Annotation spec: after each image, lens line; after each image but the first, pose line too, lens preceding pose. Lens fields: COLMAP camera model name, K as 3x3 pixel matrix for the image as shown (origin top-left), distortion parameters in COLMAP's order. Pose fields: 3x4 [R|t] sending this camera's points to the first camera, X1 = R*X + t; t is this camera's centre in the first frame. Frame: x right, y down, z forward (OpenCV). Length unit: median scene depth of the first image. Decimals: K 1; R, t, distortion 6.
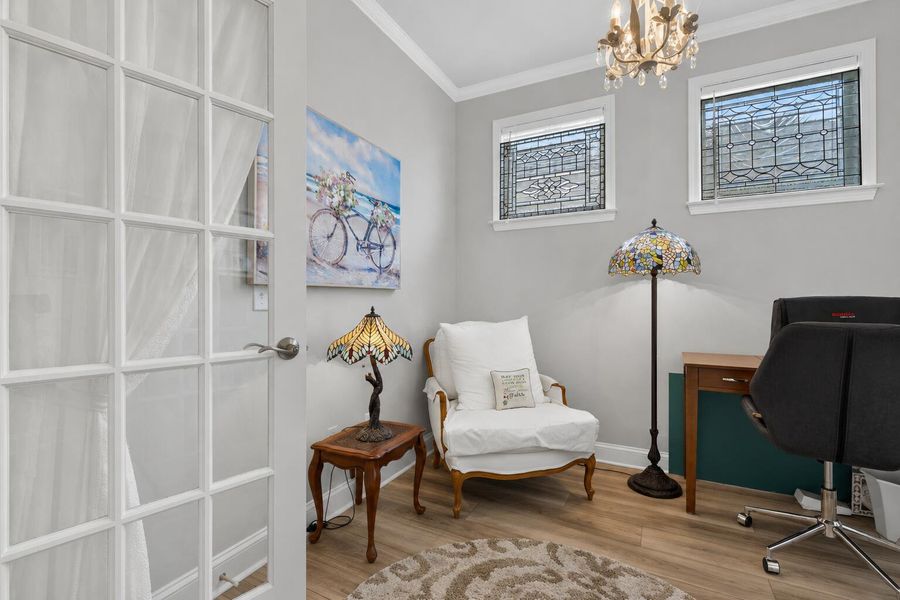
lens RADIAL K [[397.6, 0, 450.1], [0, 397.6, 297.1], [0, 0, 1]] dist [-0.009095, 0.001007]
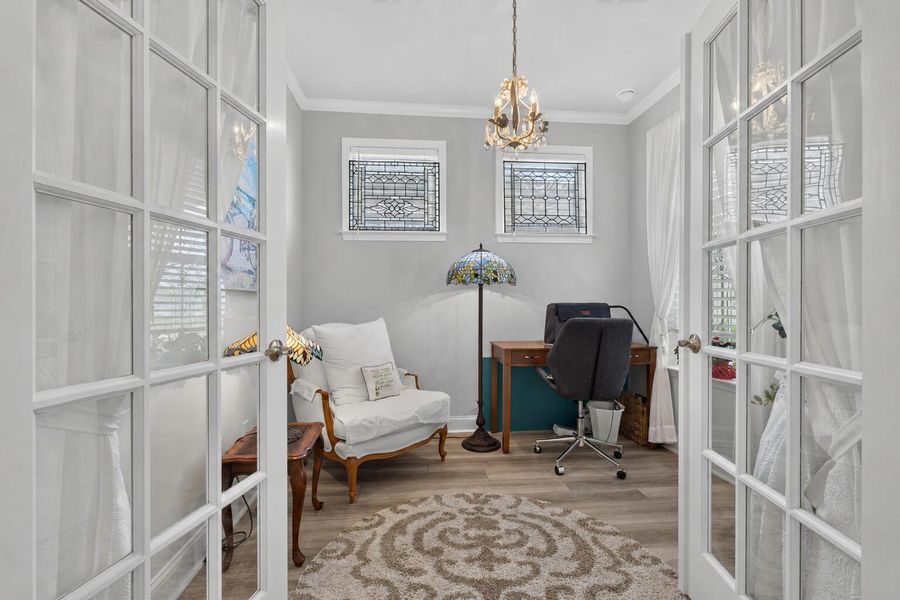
lens RADIAL K [[381.5, 0, 449.8], [0, 381.5, 303.0], [0, 0, 1]] dist [-0.000507, -0.001304]
pose [[0.837076, -0.000452, 0.547087, -0.296279], [-0.000777, 0.999998, 0.002016, 0.002291], [-0.547087, -0.002113, 0.837073, -0.034400]]
